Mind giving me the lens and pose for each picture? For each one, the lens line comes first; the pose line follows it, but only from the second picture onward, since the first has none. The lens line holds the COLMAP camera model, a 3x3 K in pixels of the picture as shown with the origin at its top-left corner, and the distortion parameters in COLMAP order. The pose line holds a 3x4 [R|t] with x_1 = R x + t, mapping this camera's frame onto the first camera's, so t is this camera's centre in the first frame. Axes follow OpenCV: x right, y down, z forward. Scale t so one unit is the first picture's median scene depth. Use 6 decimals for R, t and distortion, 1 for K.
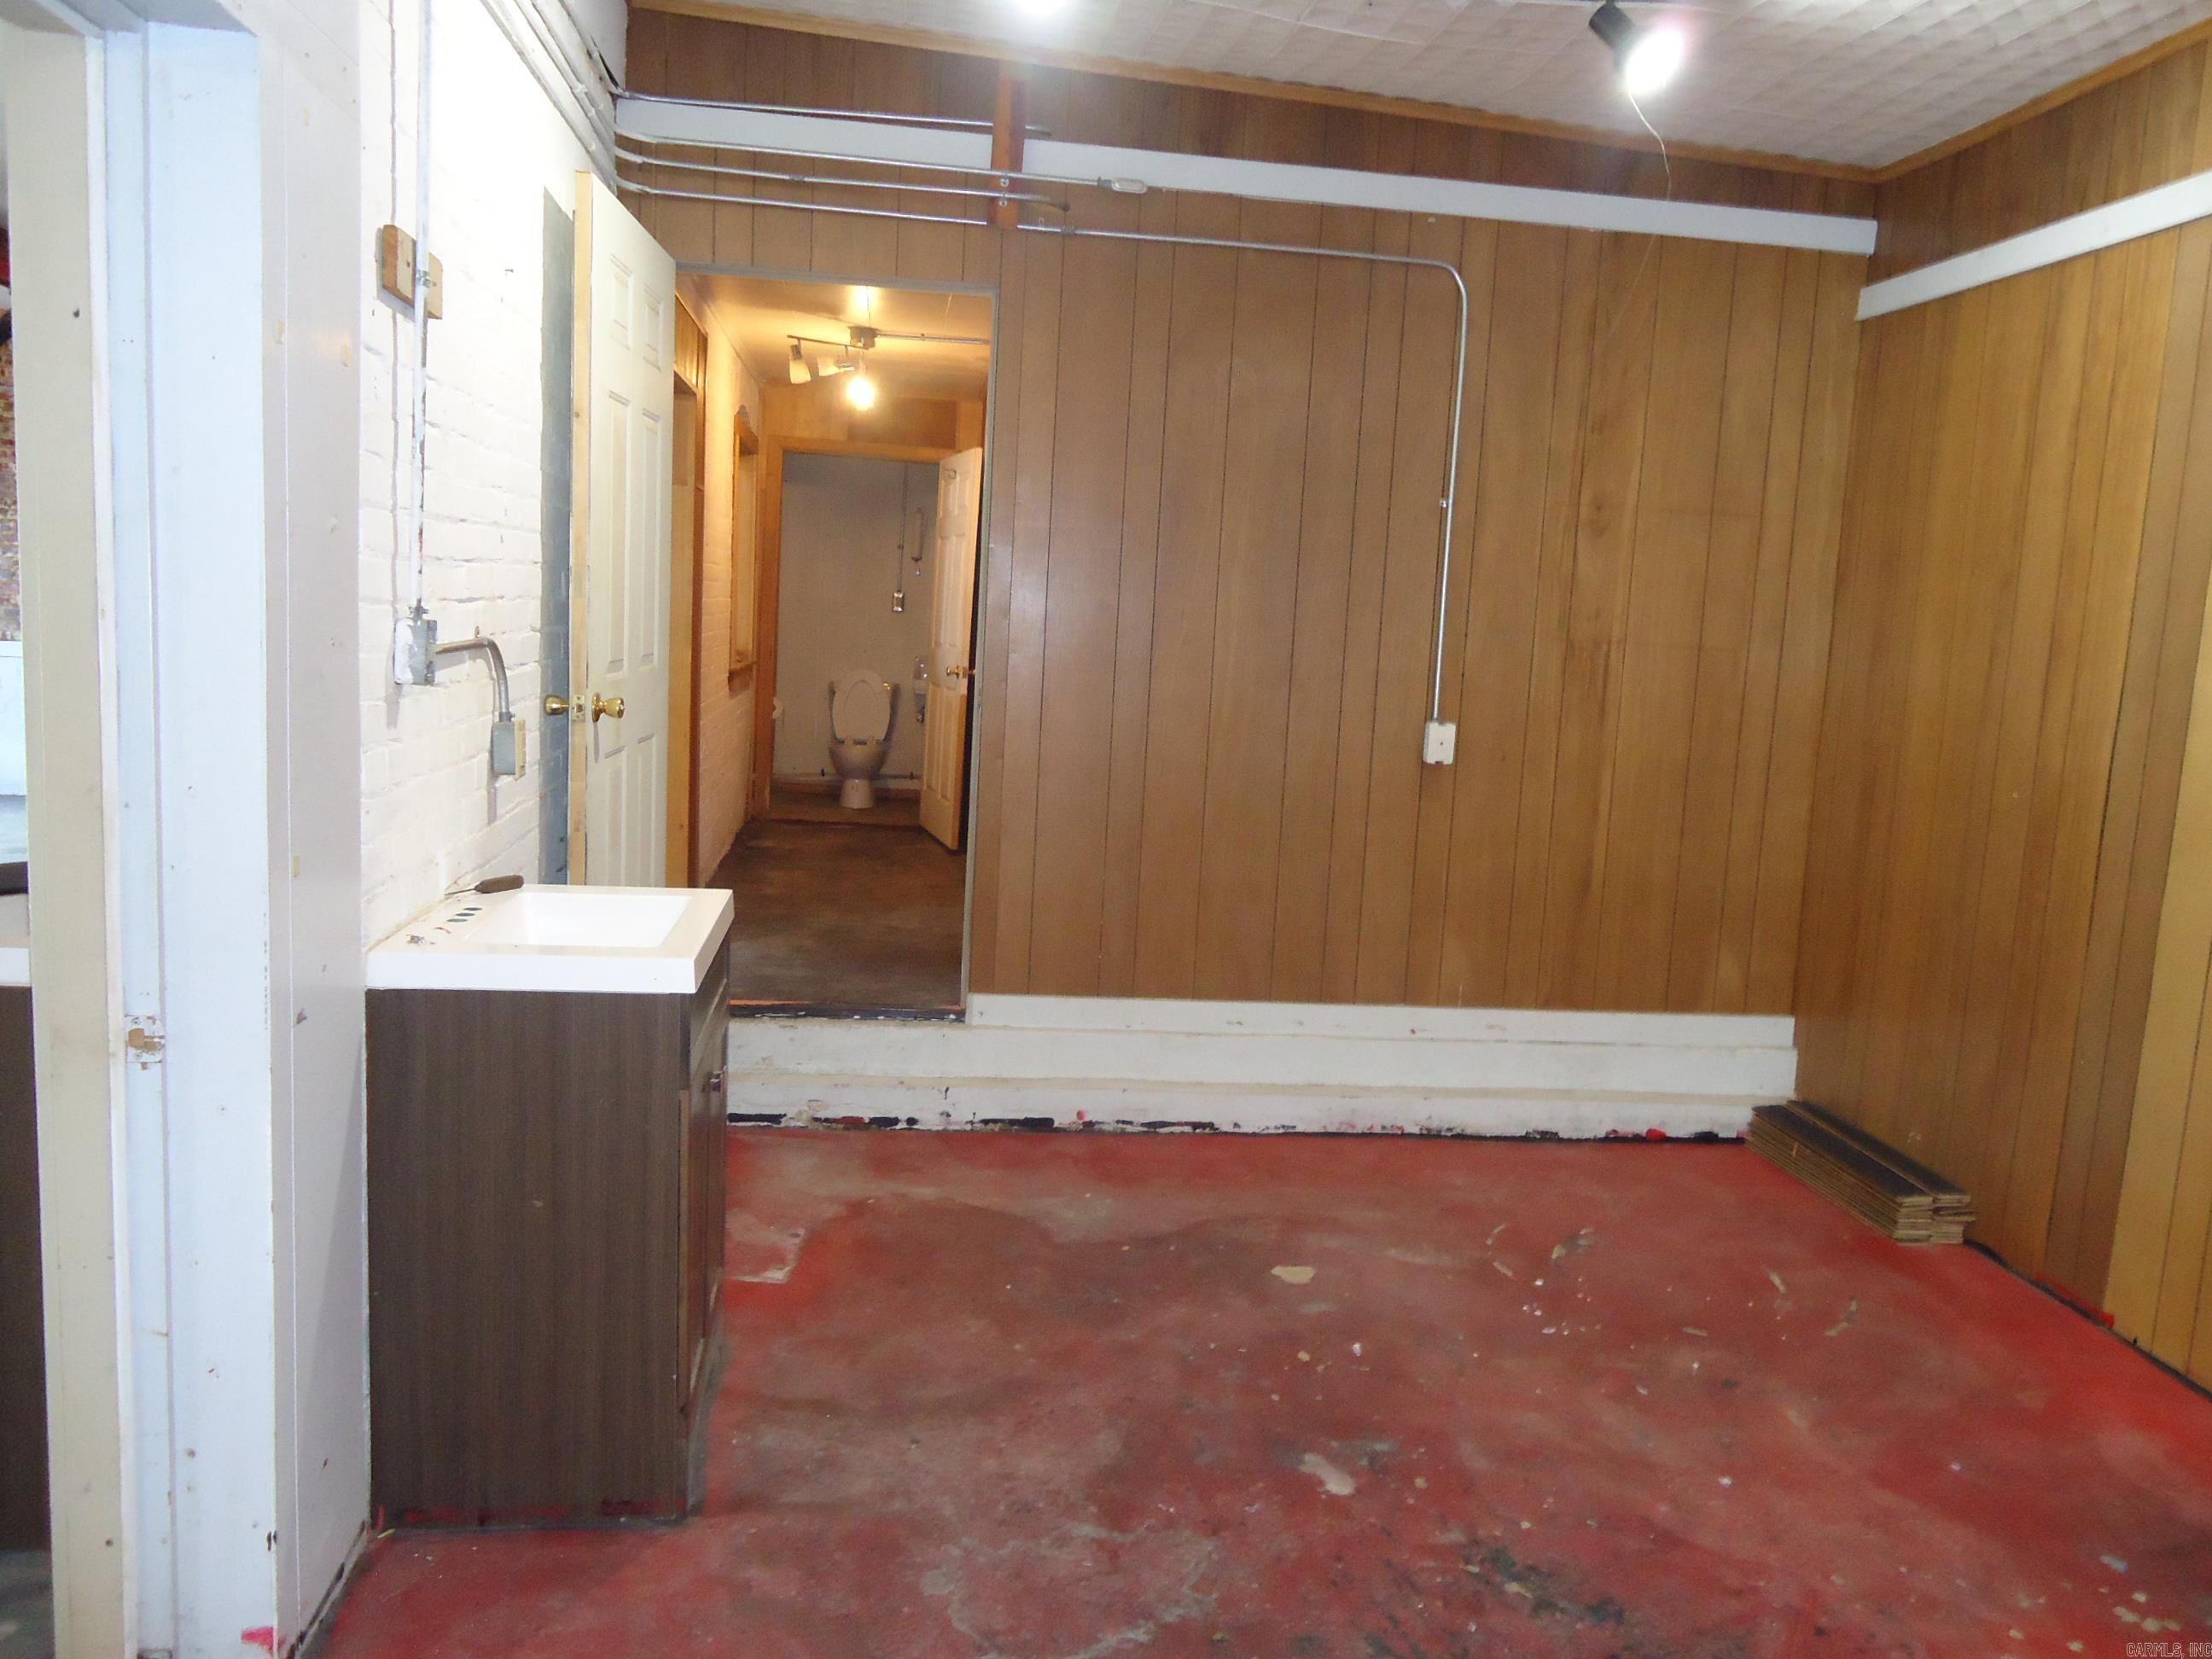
lens RADIAL K [[1603.0, 0, 1102.3], [0, 1603.0, 831.1], [0, 0, 1]] dist [-0.009128, 0.004648]
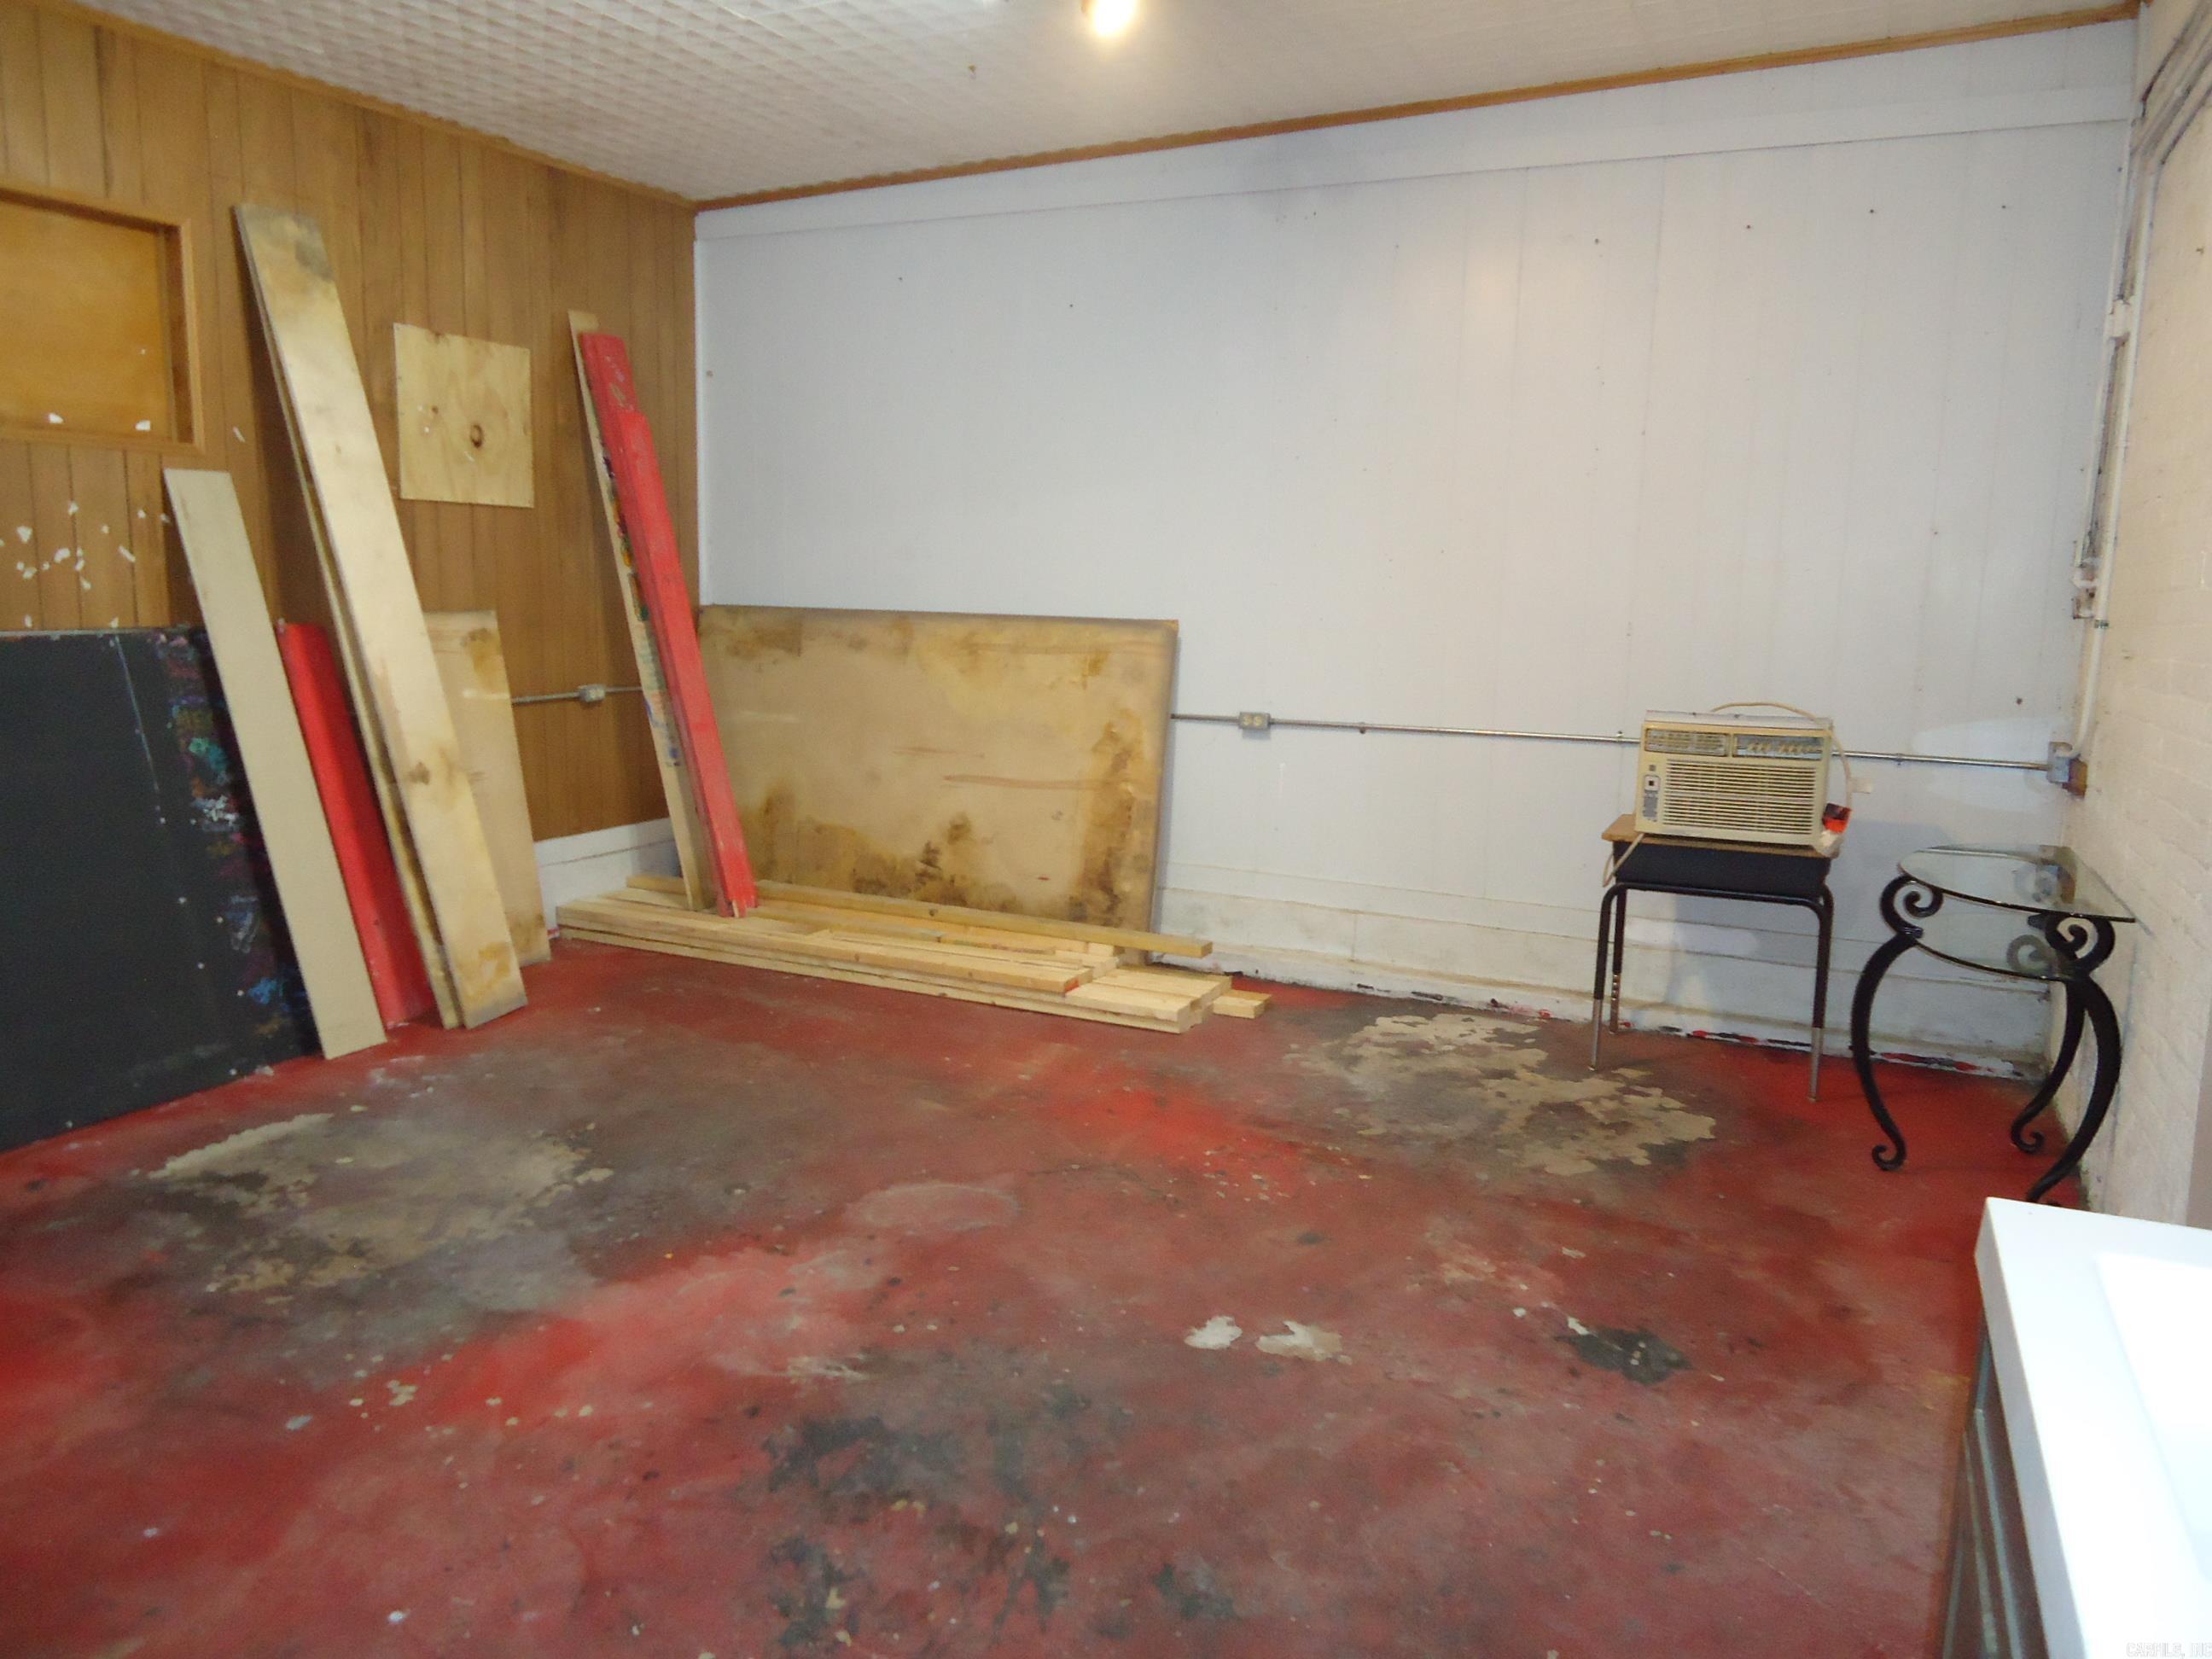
lens RADIAL K [[1603.0, 0, 1101.6], [0, 1603.0, 820.1], [0, 0, 1]] dist [-0.009128, 0.004648]
pose [[-0.844436, -0.152827, 0.513392, -0.073712], [0.006235, 0.955567, 0.294709, -0.057805], [-0.535620, 0.252064, -0.805962, 0.441394]]
